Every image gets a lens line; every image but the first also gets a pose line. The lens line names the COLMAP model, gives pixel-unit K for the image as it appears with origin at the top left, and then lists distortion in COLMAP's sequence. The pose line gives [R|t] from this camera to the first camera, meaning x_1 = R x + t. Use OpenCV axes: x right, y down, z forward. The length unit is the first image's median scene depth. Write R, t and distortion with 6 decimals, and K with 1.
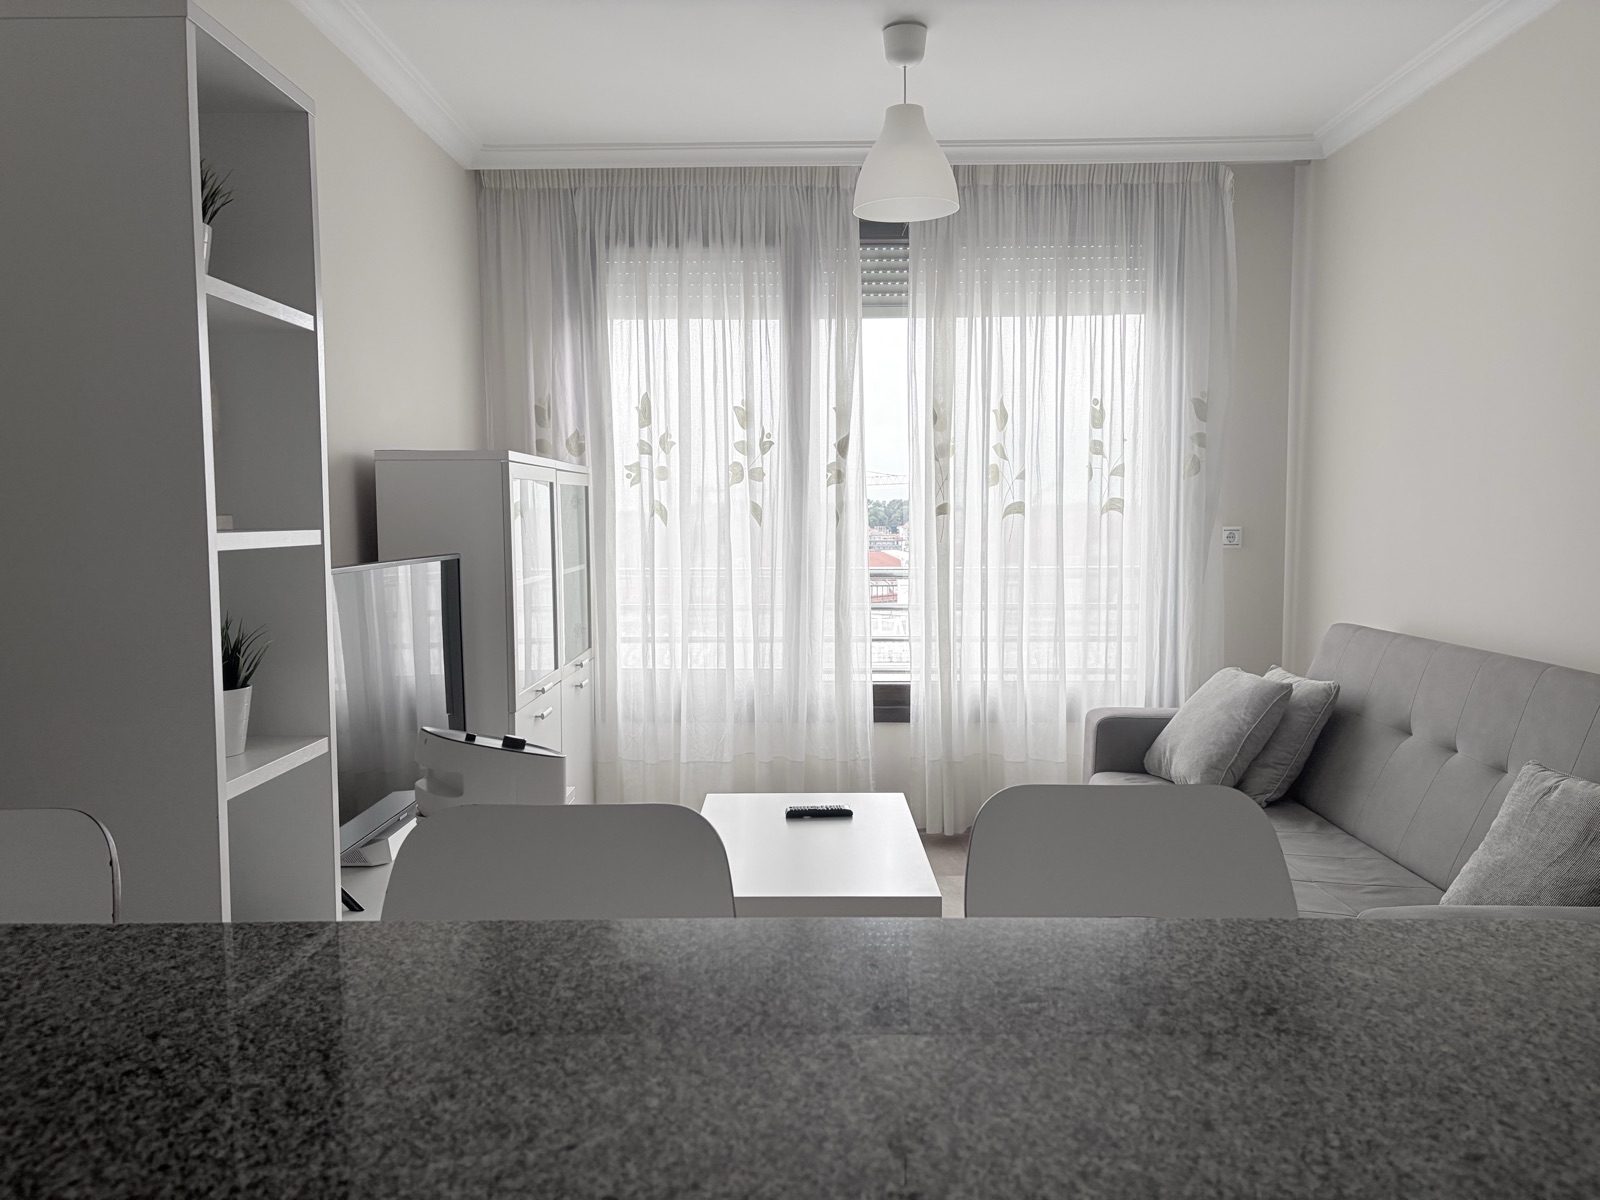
lens RADIAL K [[1200.3, 0, 800.5], [0, 1200.3, 609.1], [0, 0, 1]] dist [0.052904, -0.054686]
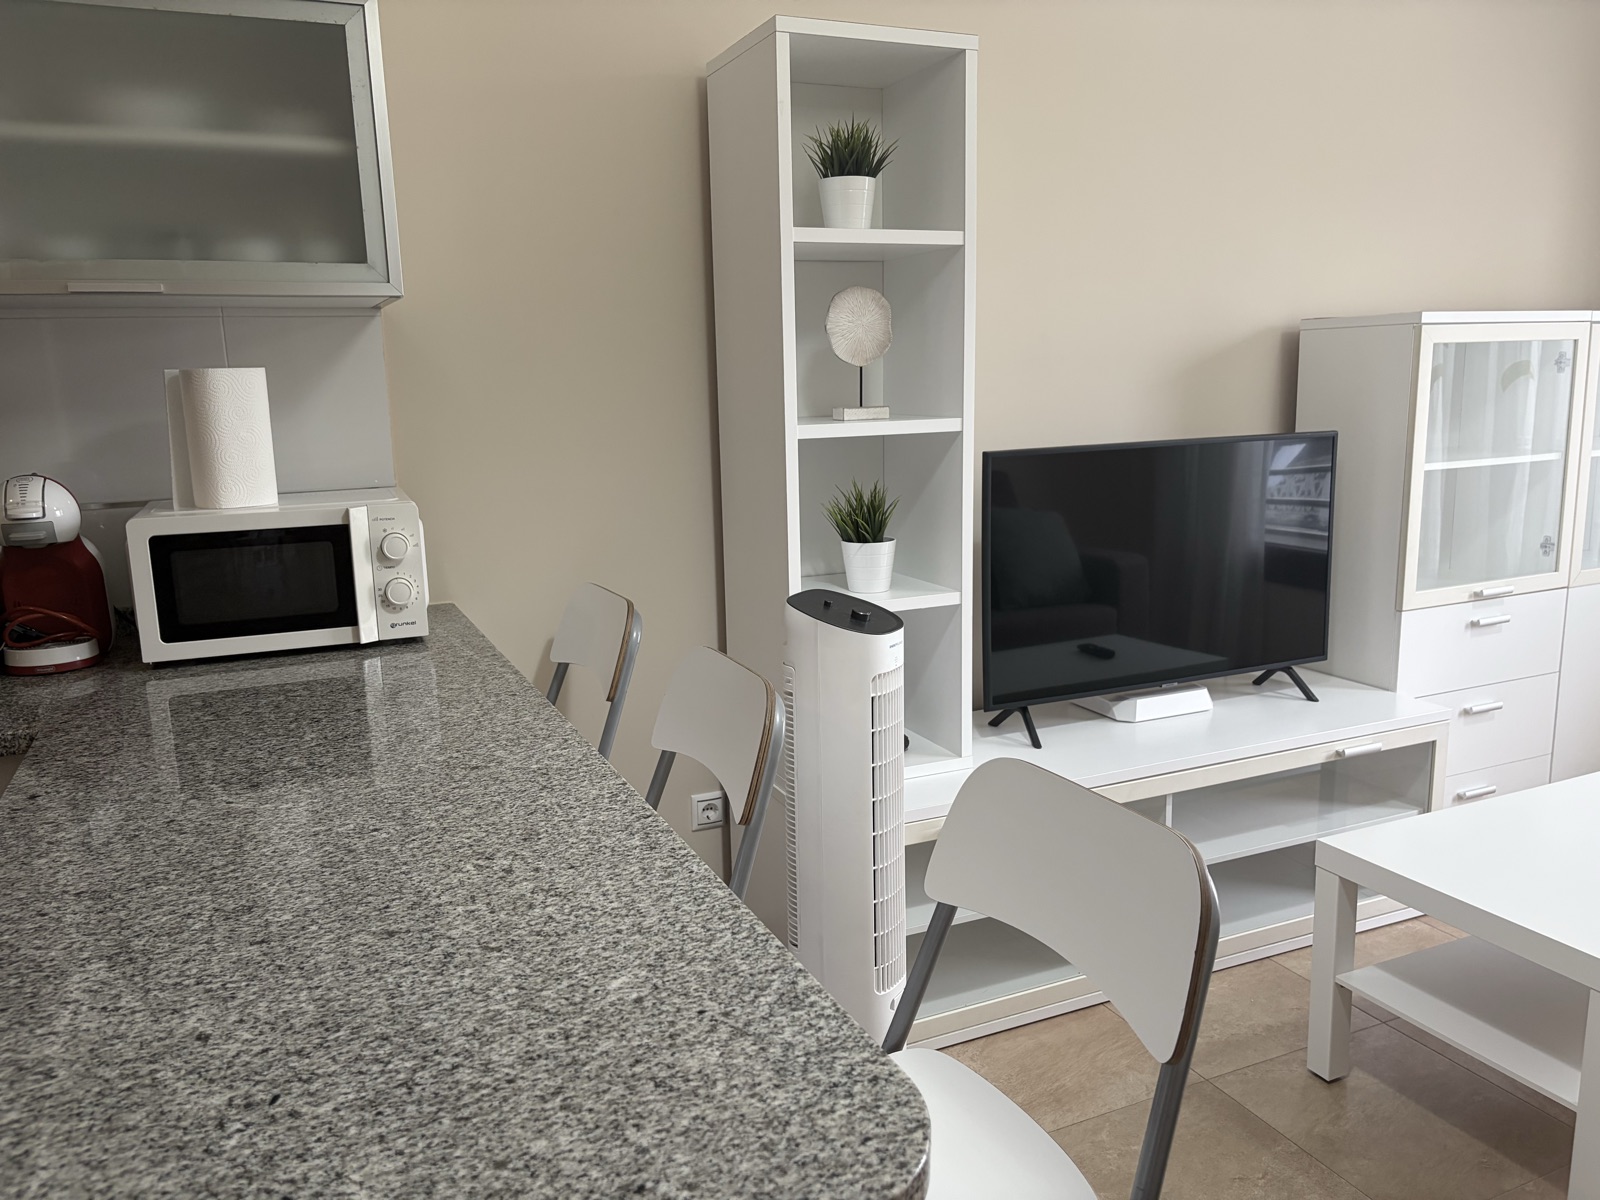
lens RADIAL K [[1214.9, 0, 812.9], [0, 1214.9, 598.6], [0, 0, 1]] dist [0.041723, -0.052862]
pose [[0.424327, 0.161734, -0.890948, 0.356555], [-0.050789, 0.986622, 0.154912, -0.038325], [0.904083, -0.020483, 0.426865, 0.202563]]
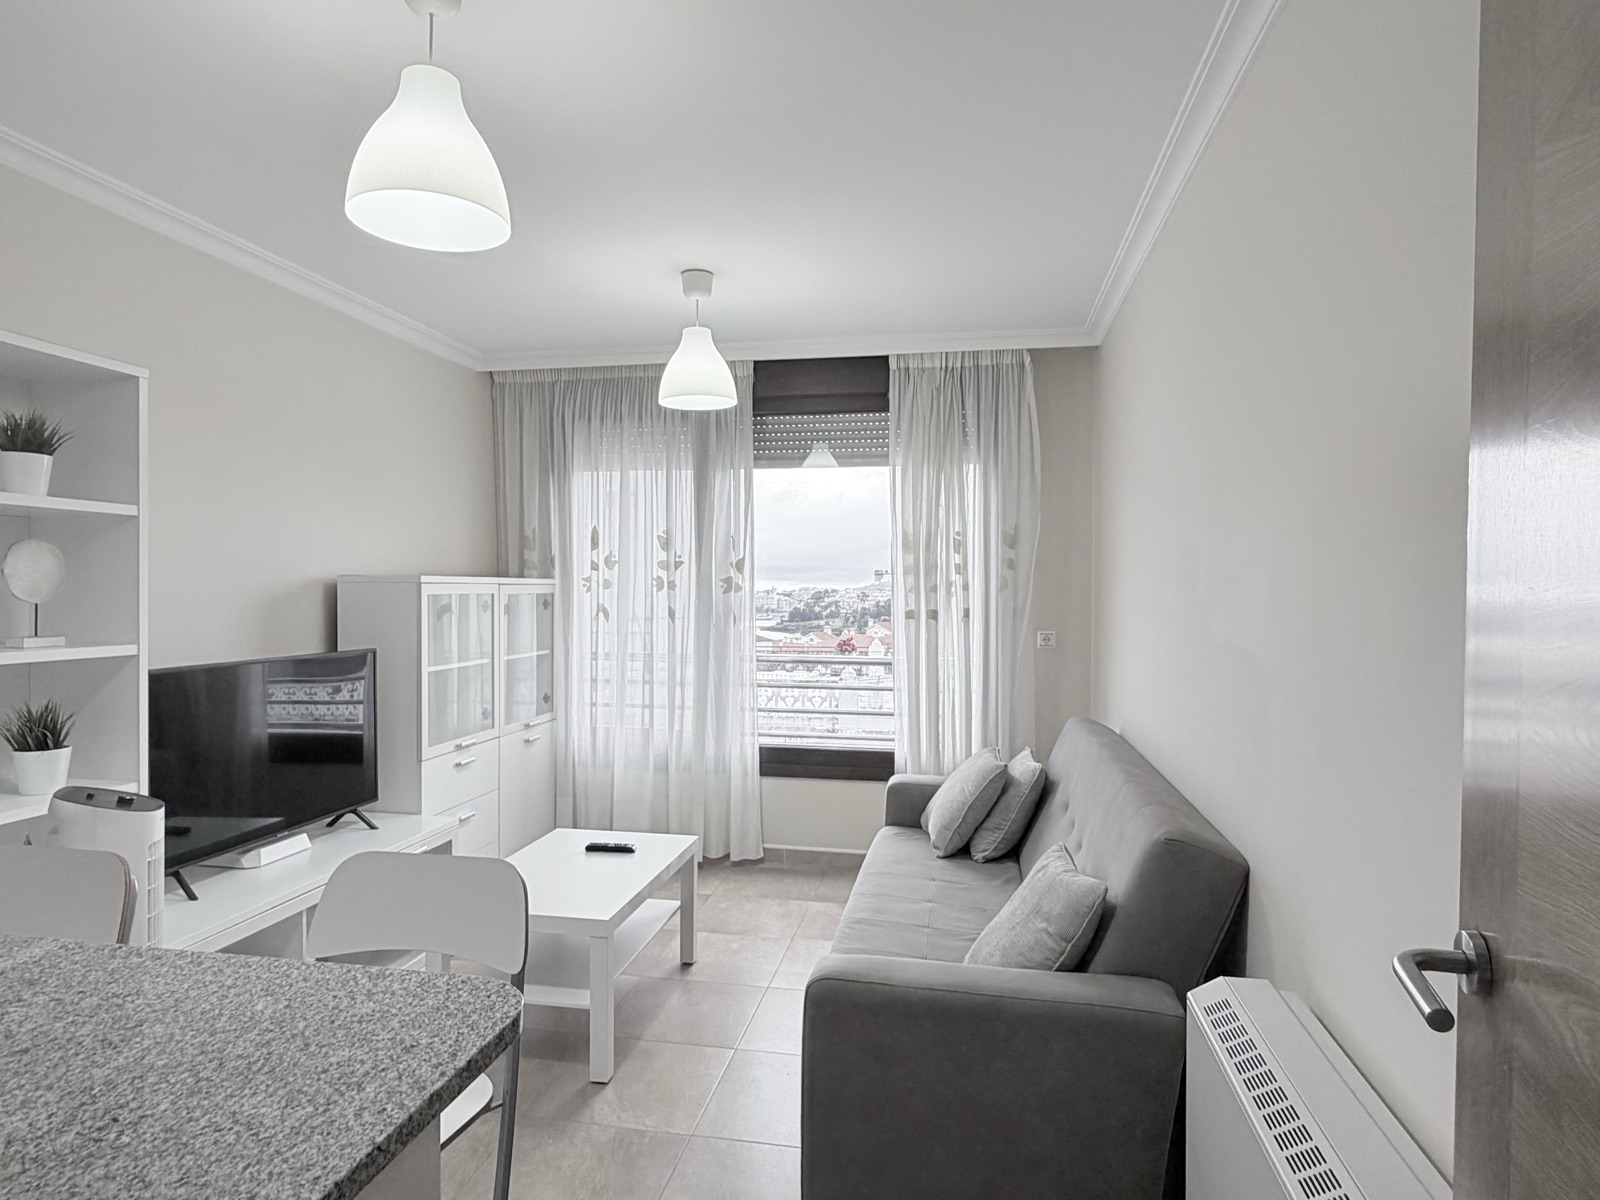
lens RADIAL K [[944.7, 0, 792.8], [0, 944.7, 605.3], [0, 0, 1]] dist [-0.001864, 0.001986]
pose [[0.983840, 0.015097, -0.178413, 0.353569], [-0.026471, 0.997753, -0.061543, -0.036140], [0.177083, 0.065272, 0.982029, -0.012068]]
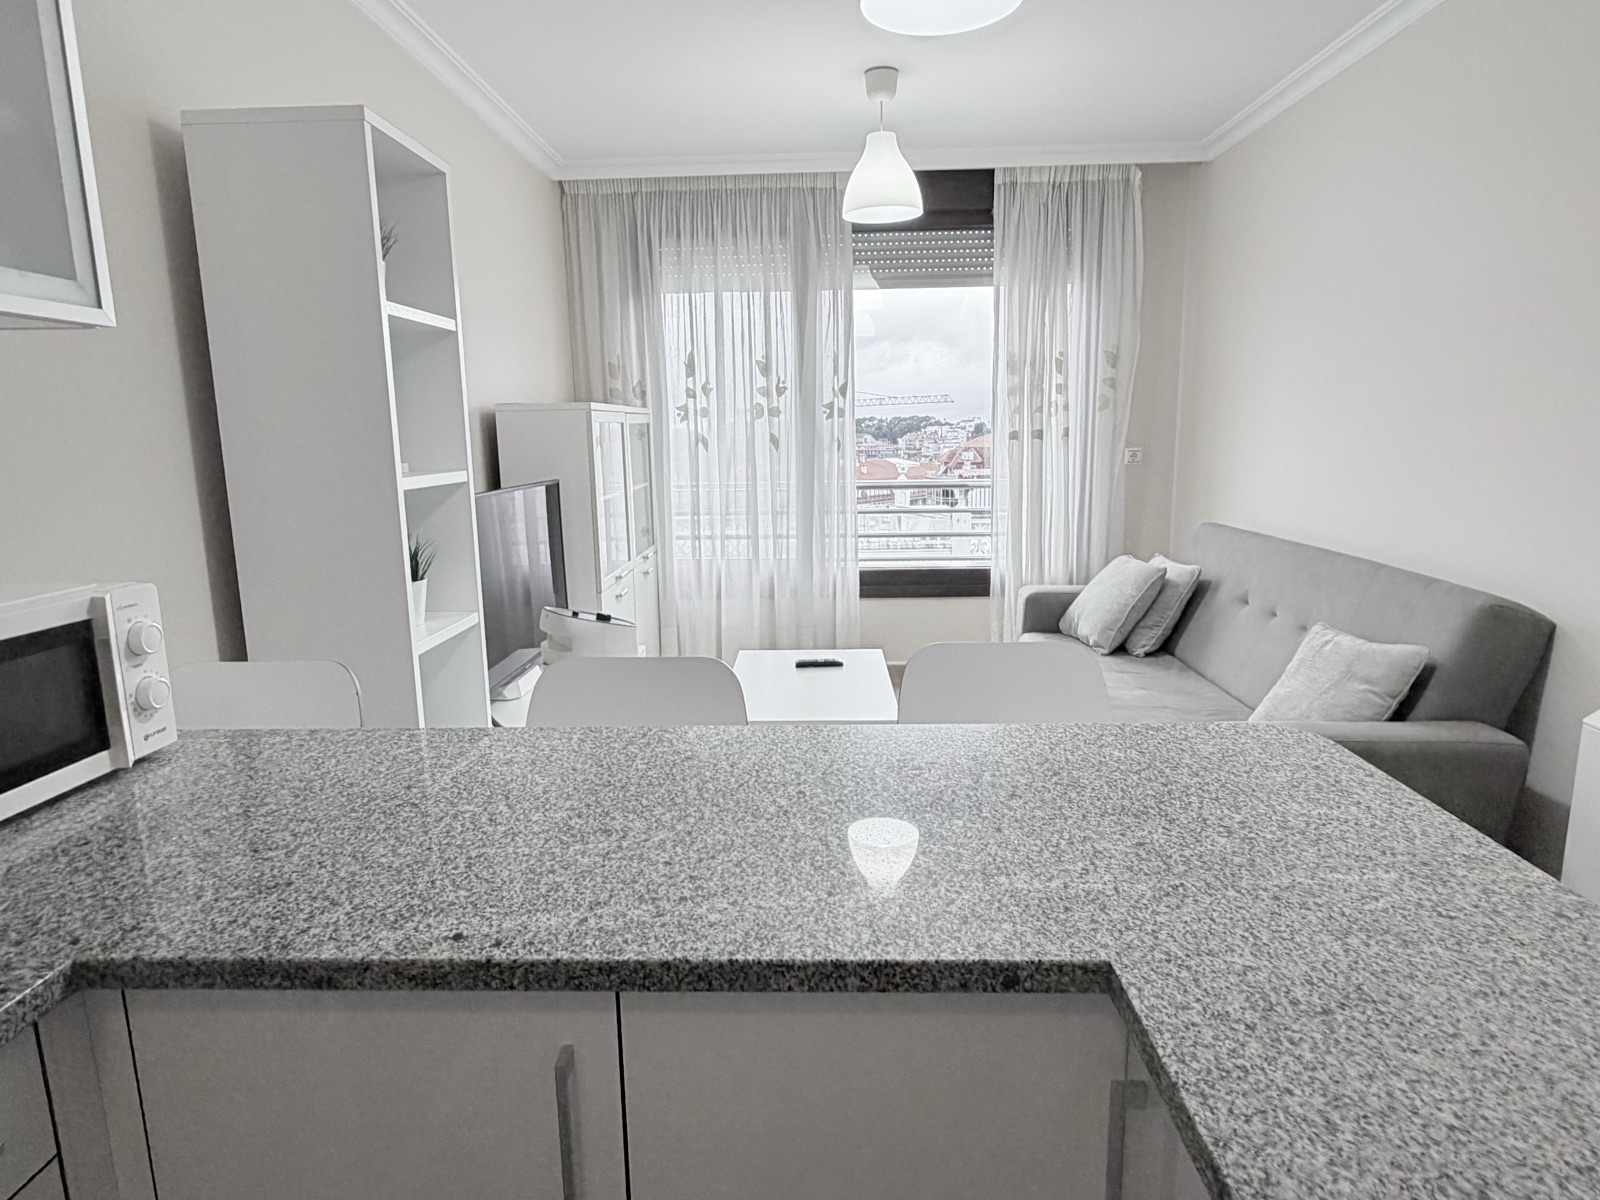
lens RADIAL K [[944.7, 0, 792.8], [0, 944.7, 605.3], [0, 0, 1]] dist [-0.001864, 0.001986]
pose [[0.999567, -0.006518, -0.028684, 0.015089], [0.009486, 0.994471, 0.104584, -0.011251], [0.027844, -0.104811, 0.994102, -0.075363]]
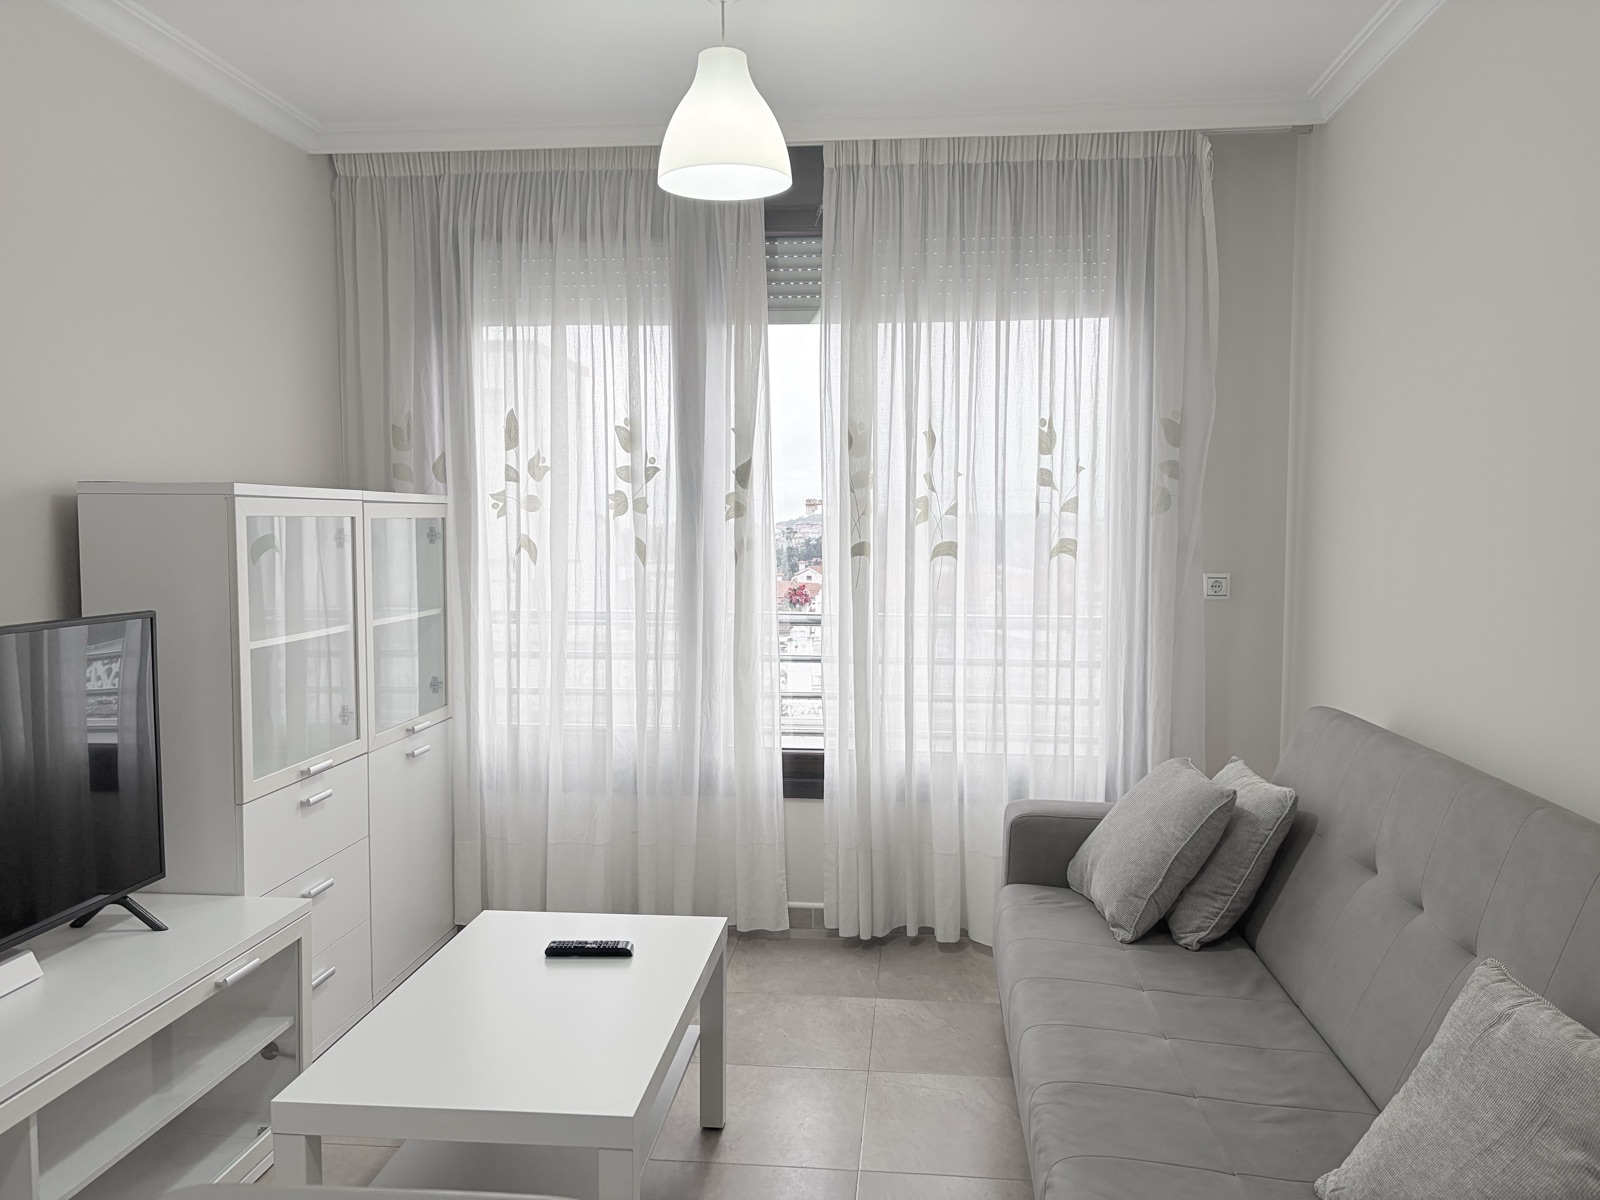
lens RADIAL K [[1203.0, 0, 806.3], [0, 1203.0, 599.0], [0, 0, 1]] dist [0.049870, -0.041269]
pose [[0.995892, 0.015140, -0.089271, 0.197474], [-0.016825, 0.999694, -0.018150, -0.040645], [0.088969, 0.019578, 0.995842, 0.200477]]
